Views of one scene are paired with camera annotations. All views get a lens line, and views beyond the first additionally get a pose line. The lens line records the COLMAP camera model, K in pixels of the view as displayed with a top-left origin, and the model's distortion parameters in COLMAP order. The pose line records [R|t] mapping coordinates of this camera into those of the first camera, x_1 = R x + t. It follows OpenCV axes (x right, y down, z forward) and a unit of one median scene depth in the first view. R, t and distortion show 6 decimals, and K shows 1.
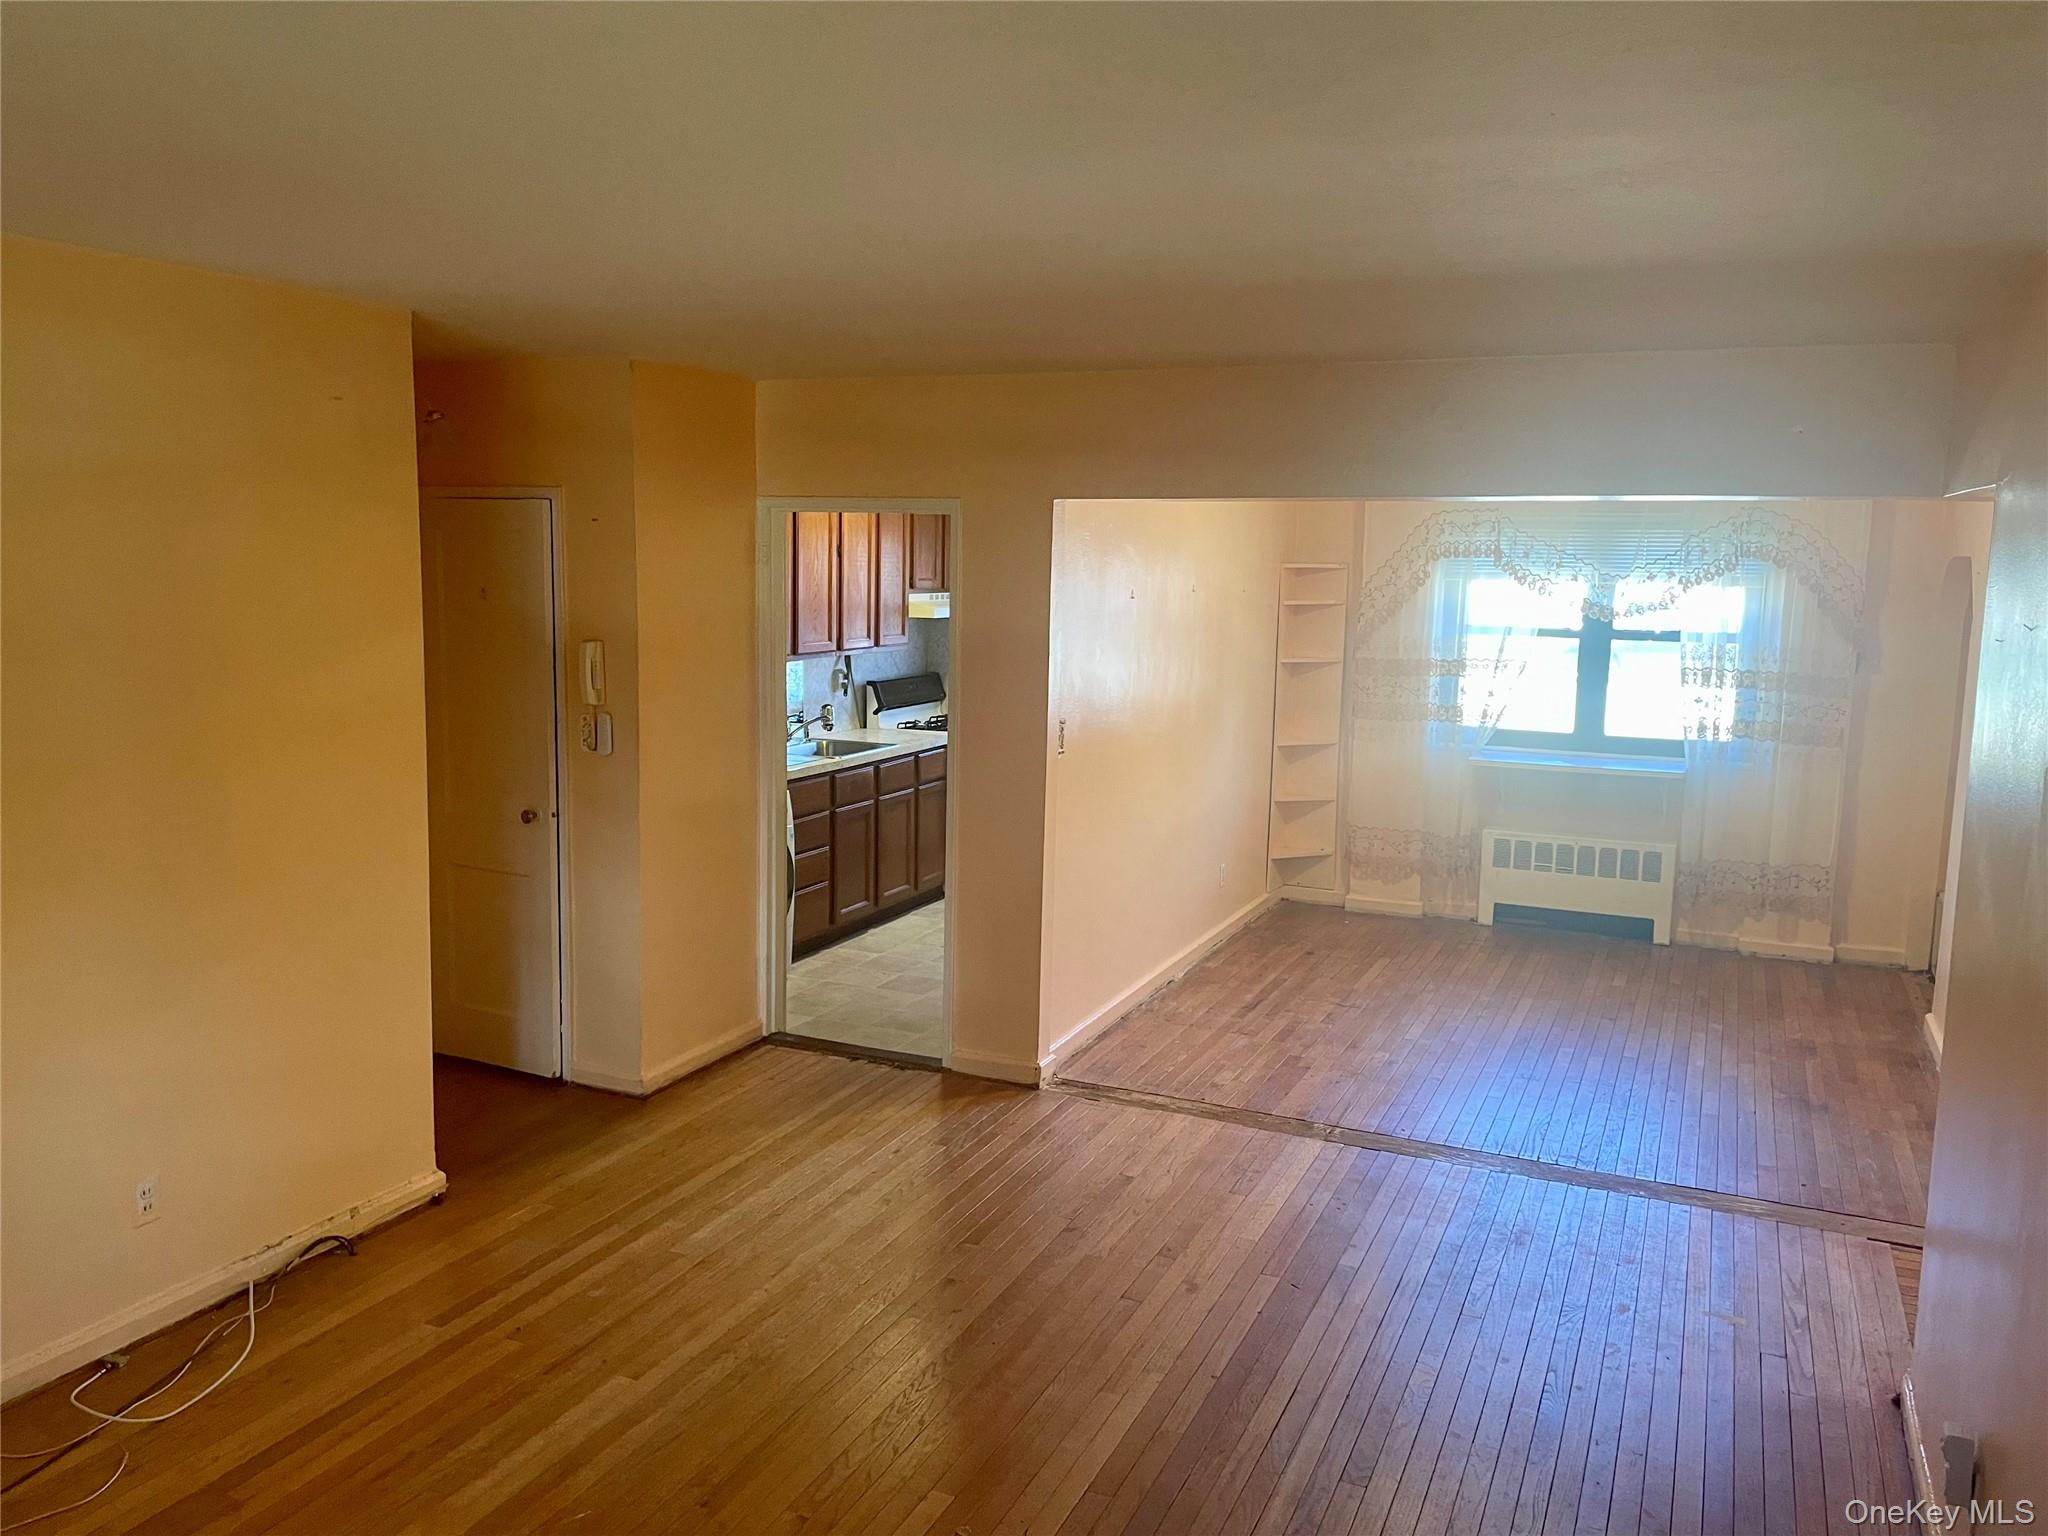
lens RADIAL K [[1551.2, 0, 1024.0], [0, 1551.2, 768.0], [0, 0, 1]] dist [0.117399, -0.166088]
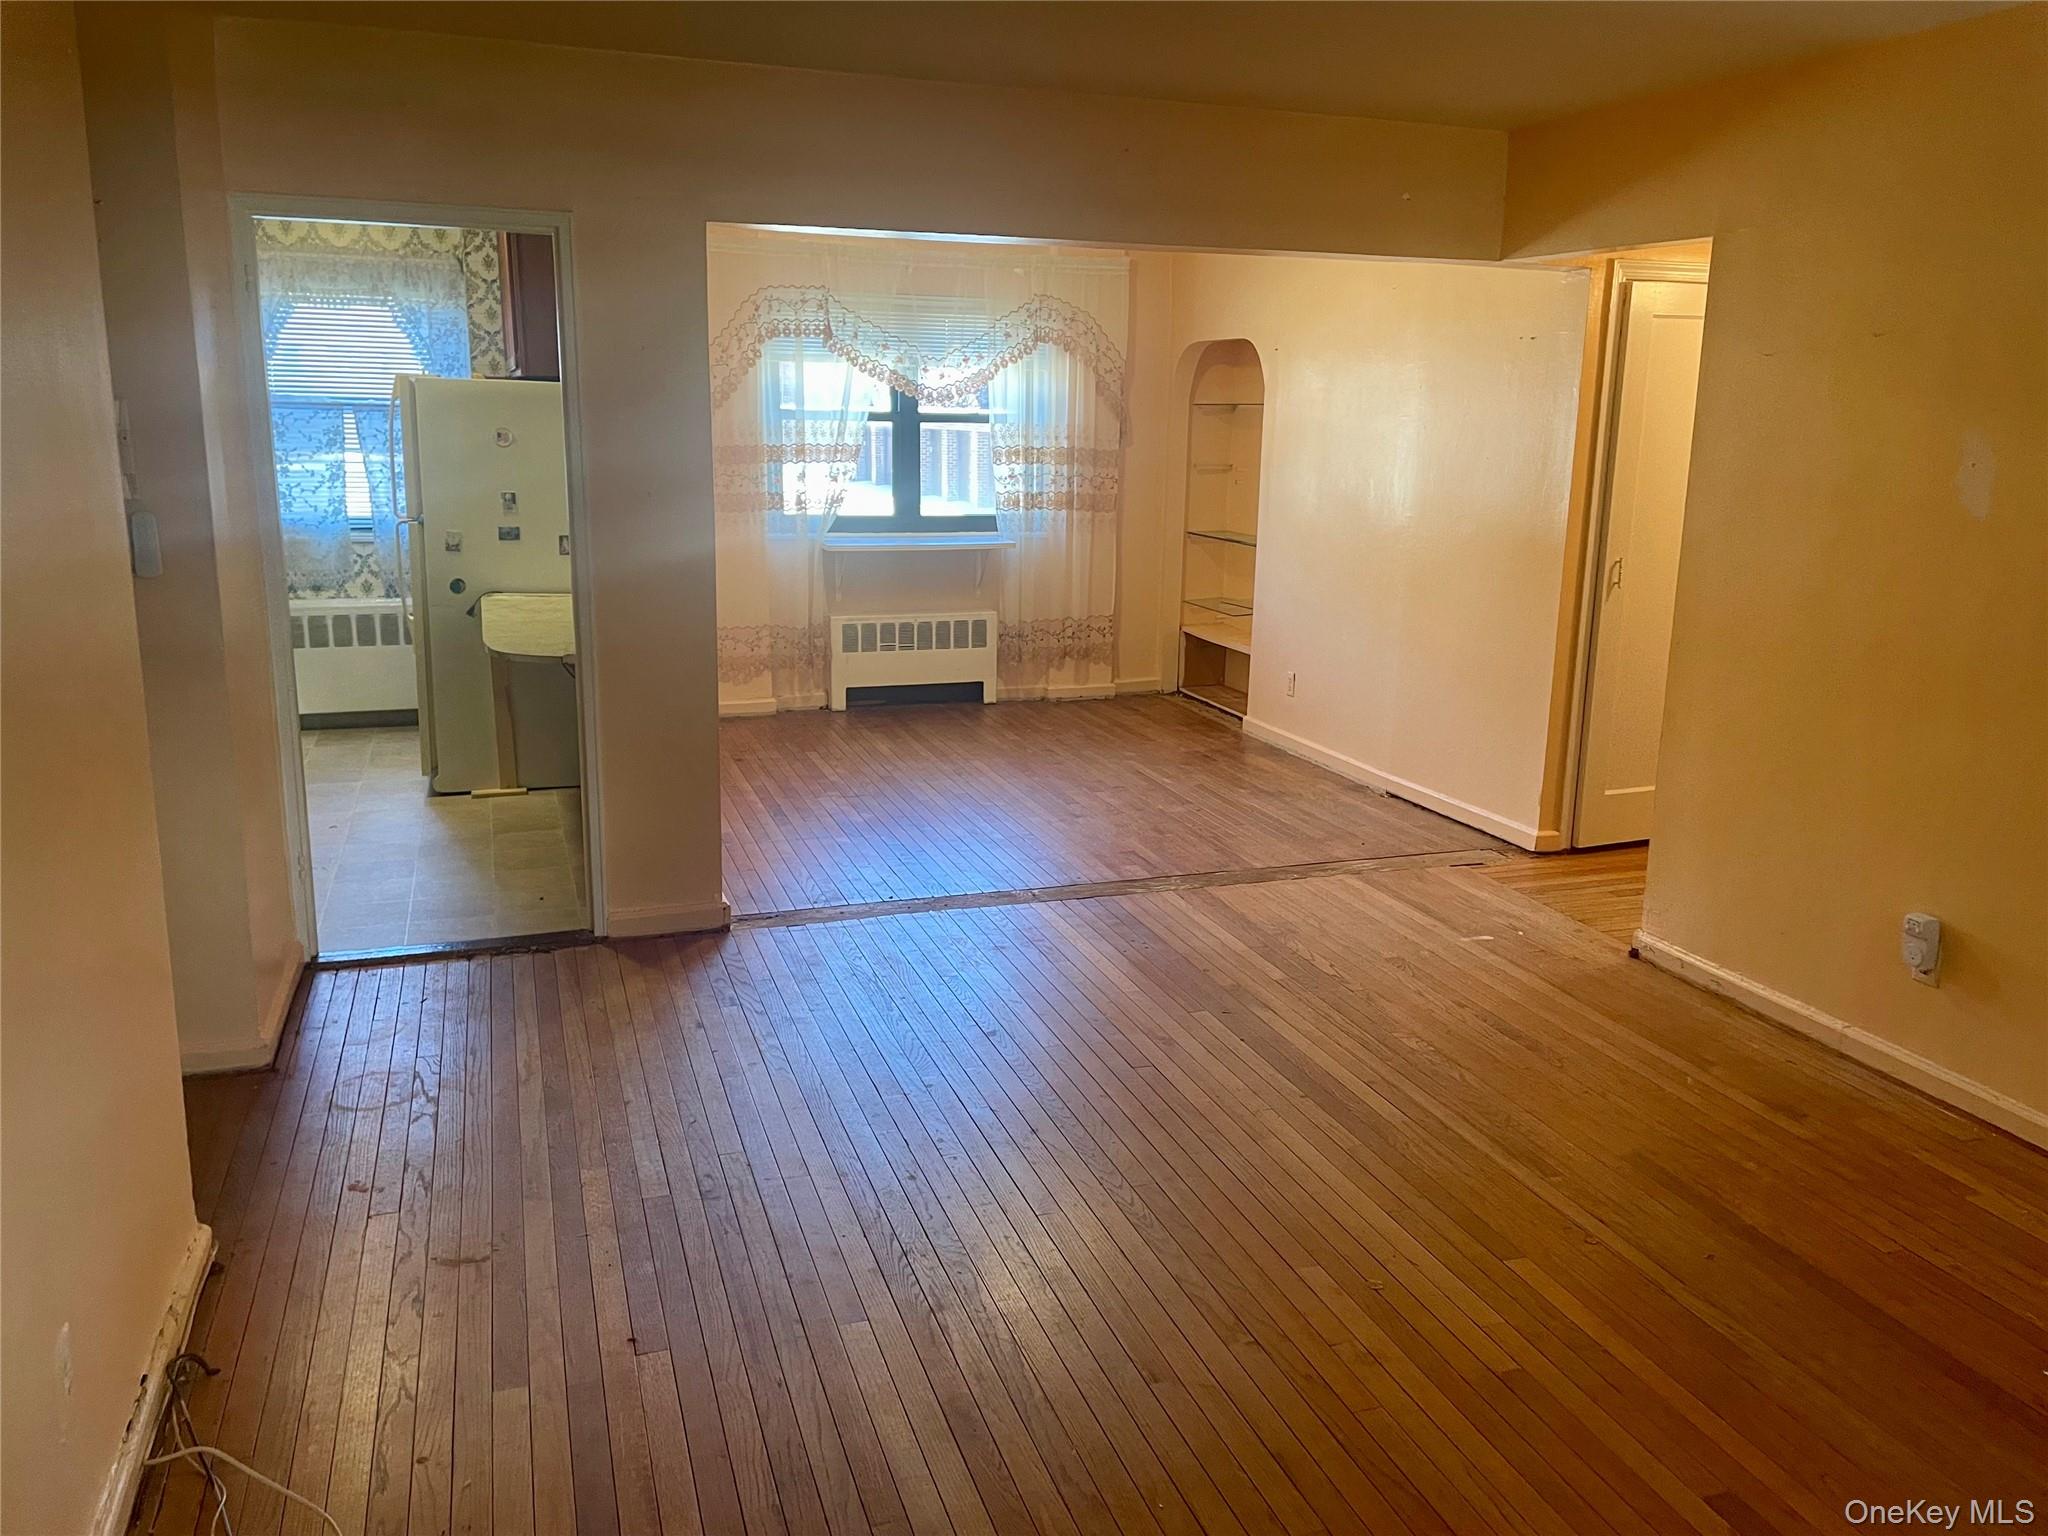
lens RADIAL K [[1551.2, 0, 1024.0], [0, 1551.2, 768.0], [0, 0, 1]] dist [0.117399, -0.166088]
pose [[0.728130, -0.160827, 0.666304, -0.312057], [0.090637, 0.986139, 0.138979, 0.007569], [-0.679420, -0.040803, 0.732614, 0.182366]]
